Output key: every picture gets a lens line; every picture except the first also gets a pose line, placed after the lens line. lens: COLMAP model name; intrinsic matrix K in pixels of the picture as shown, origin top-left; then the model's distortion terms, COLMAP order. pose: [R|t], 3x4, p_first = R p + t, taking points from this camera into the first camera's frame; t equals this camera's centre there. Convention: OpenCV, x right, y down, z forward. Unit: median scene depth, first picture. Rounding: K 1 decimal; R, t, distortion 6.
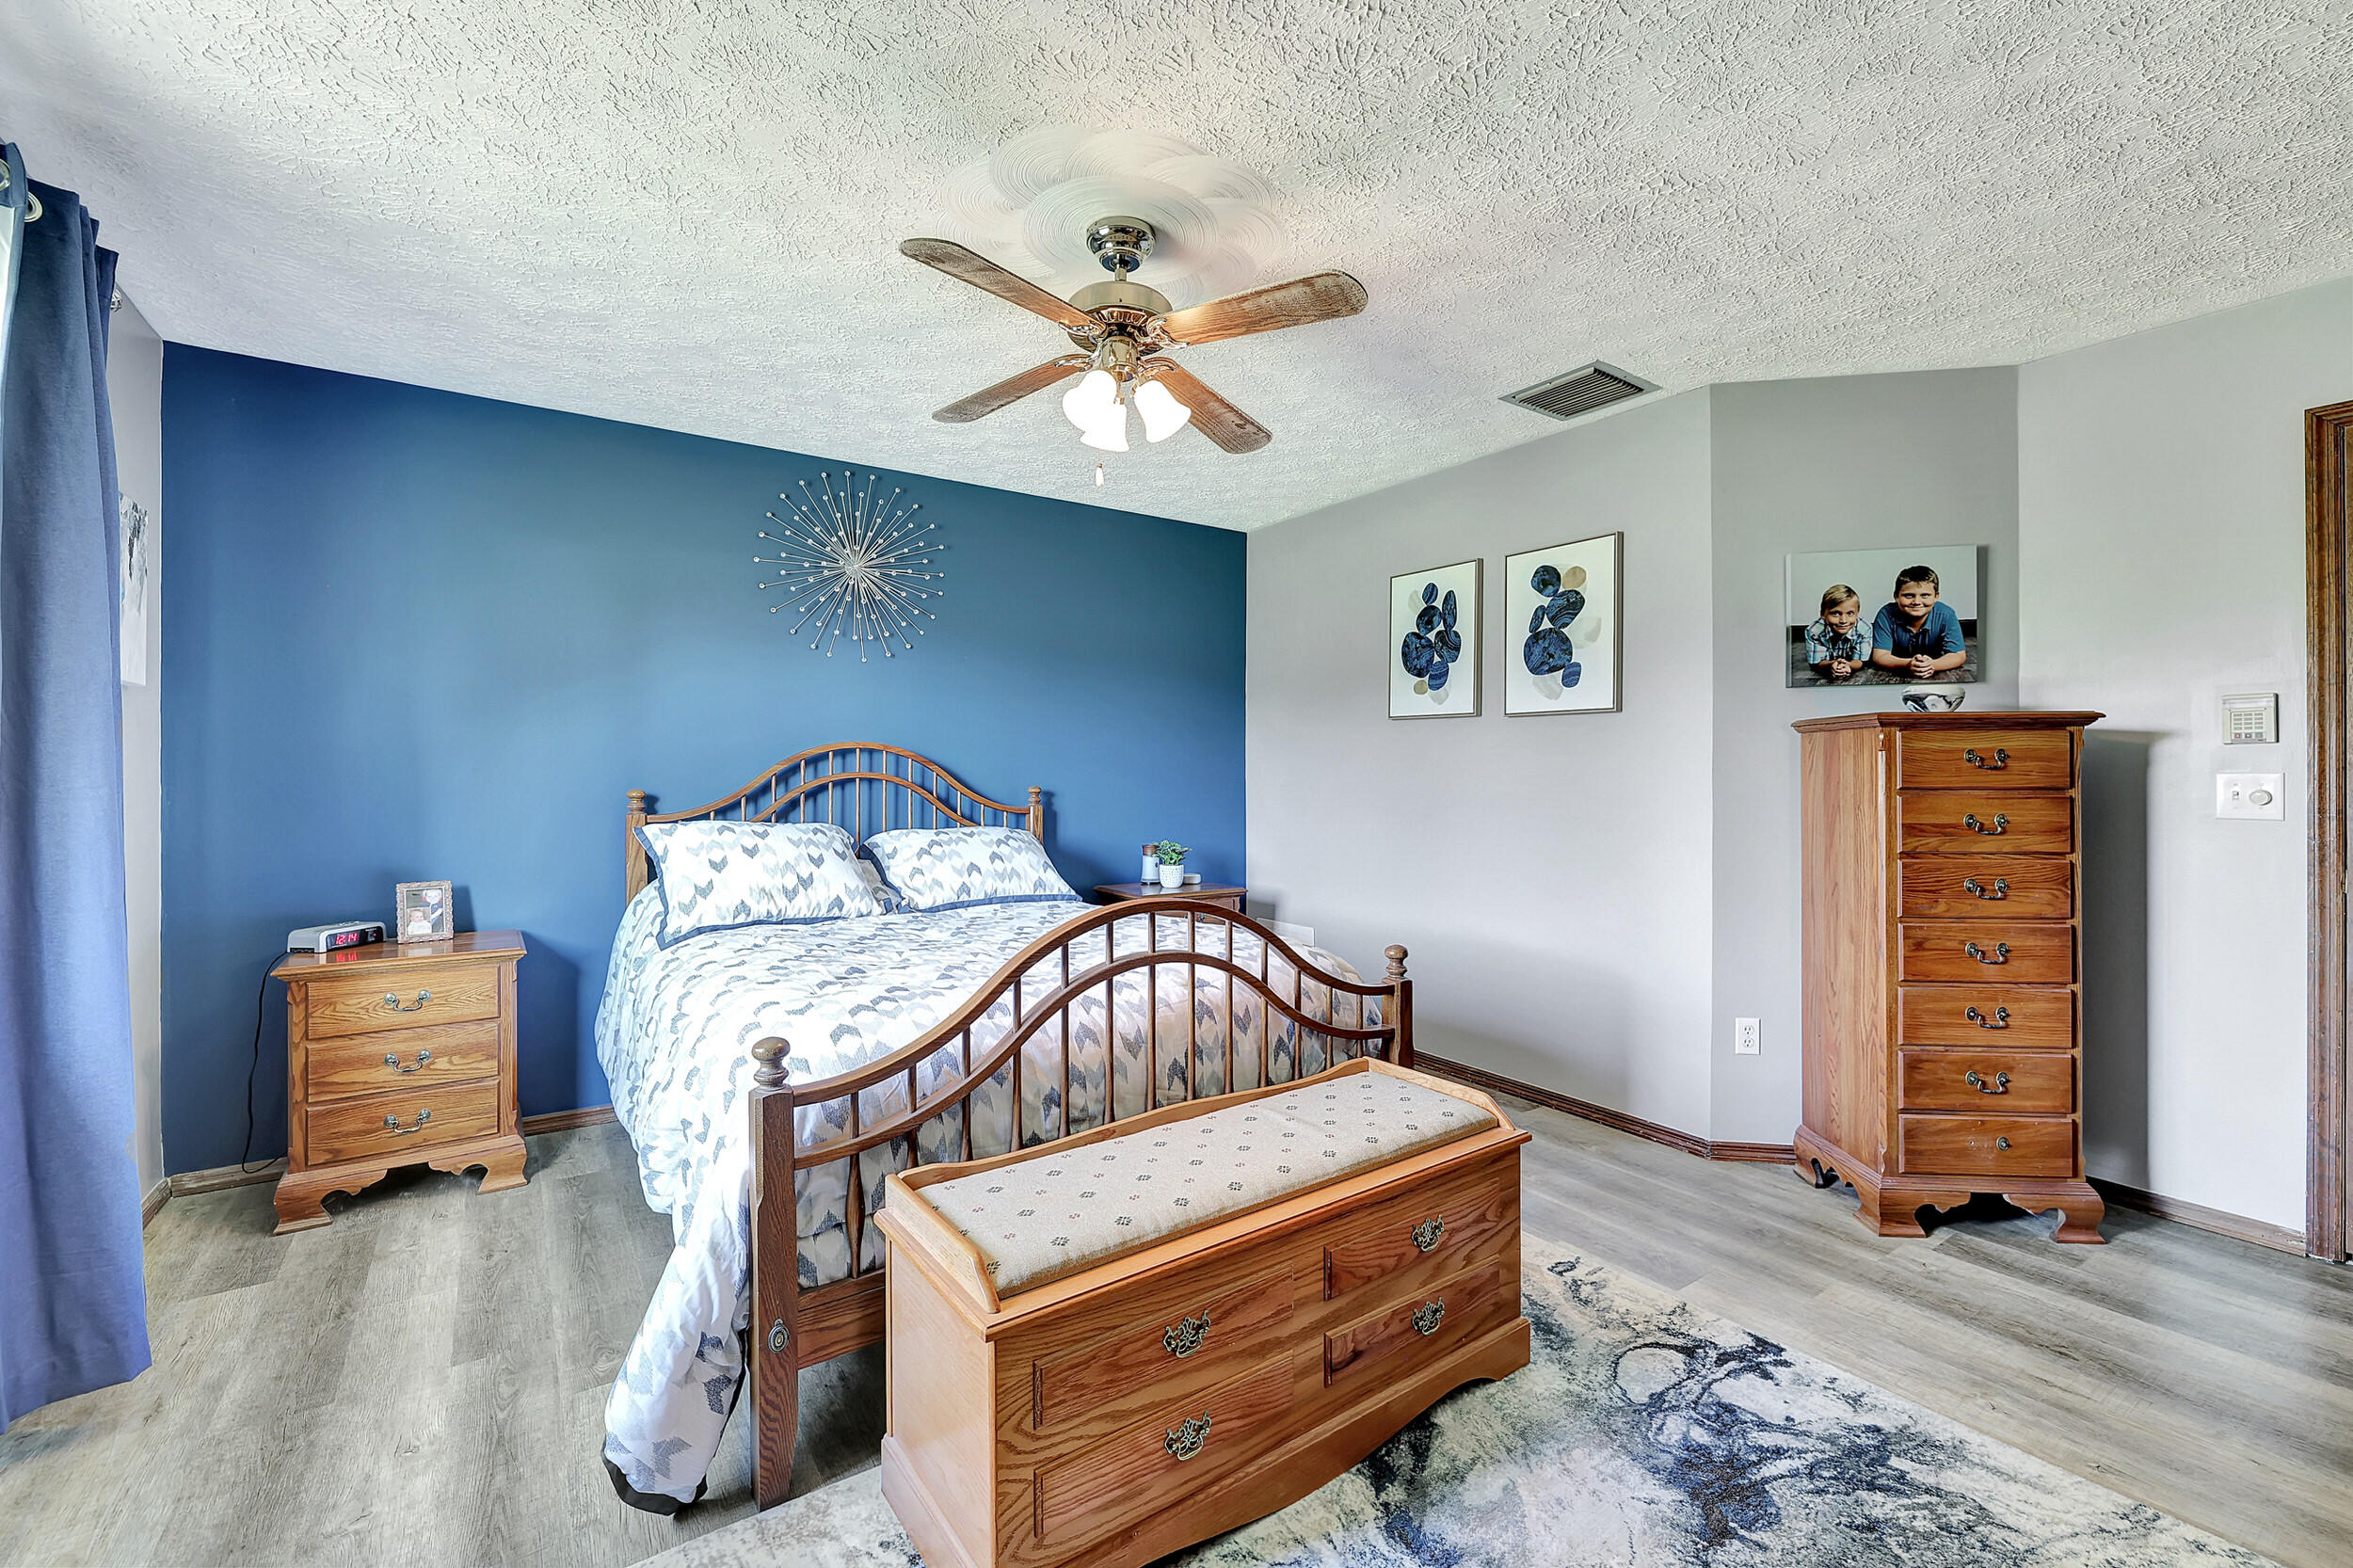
lens RADIAL K [[940.2, 0, 1131.0], [0, 940.2, 776.2], [0, 0, 1]] dist [-0.001327, -0.000096]
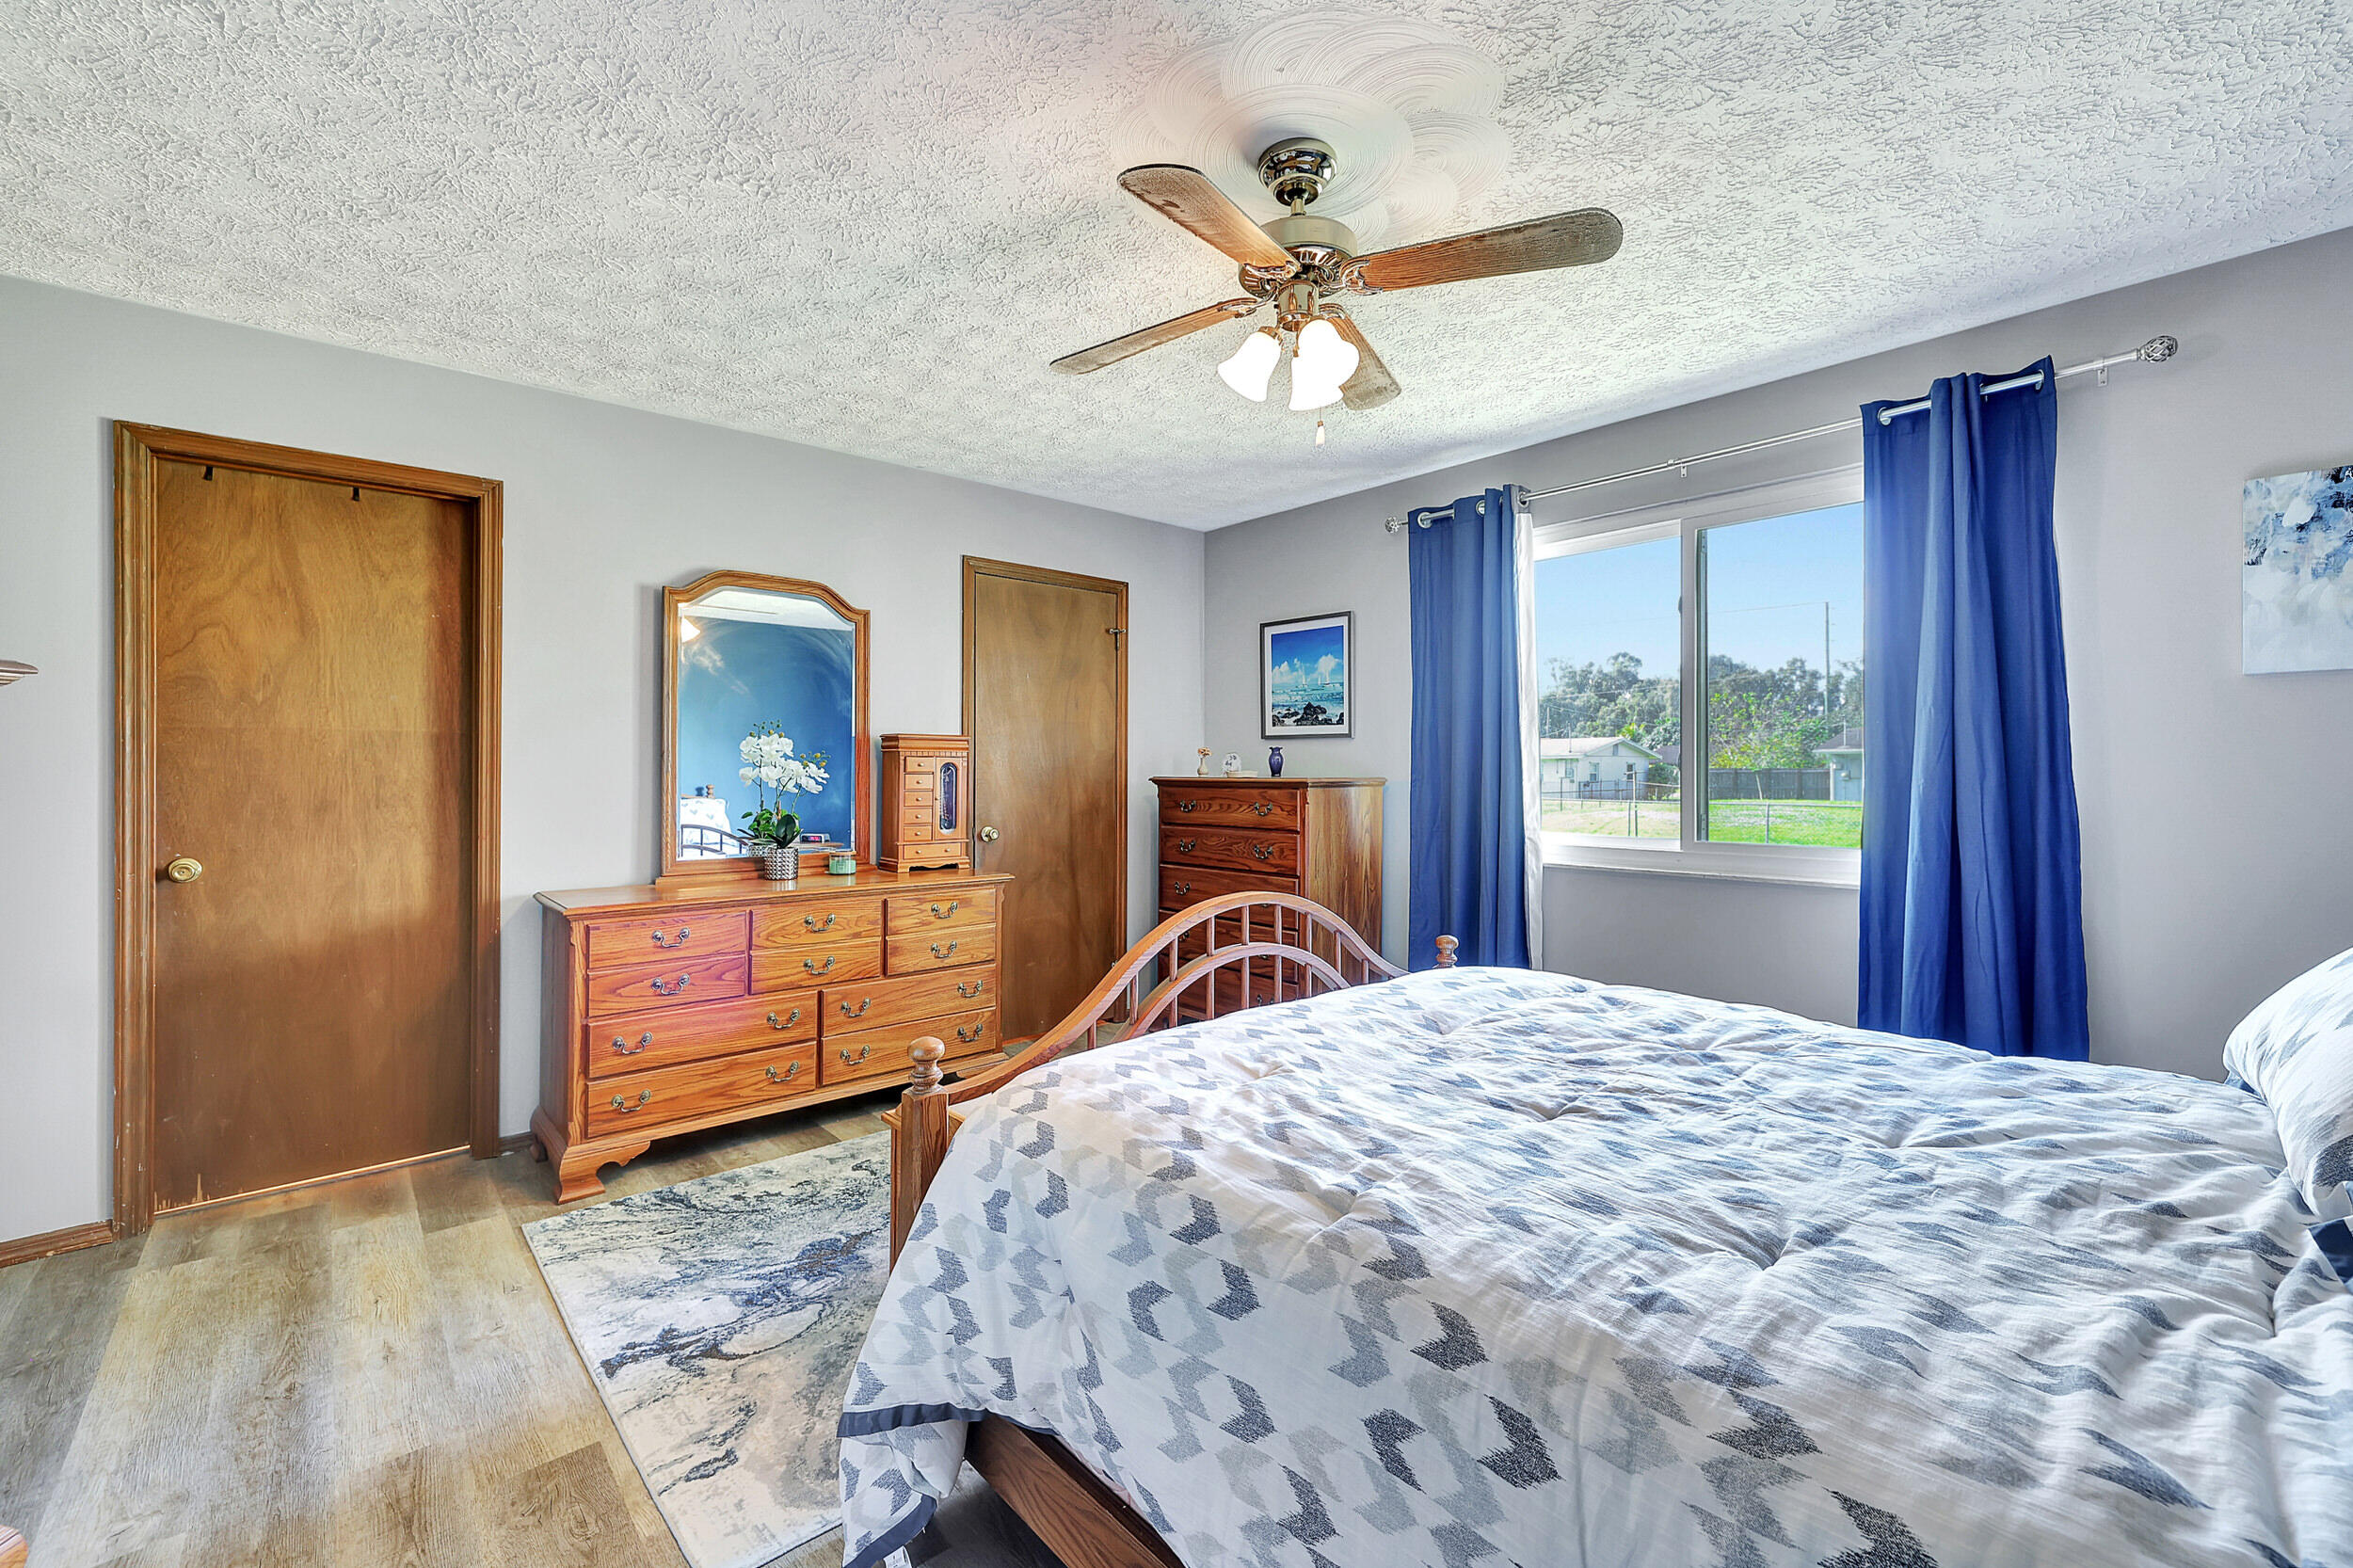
lens RADIAL K [[994.9, 0, 1173.3], [0, 994.9, 763.1], [0, 0, 1]] dist [-0.001149, -0.000209]
pose [[-0.987505, 0.000062, -0.157588, 0.162465], [-0.000576, 0.999992, 0.004004, -0.004874], [0.157587, 0.004044, -0.987497, 1.227627]]
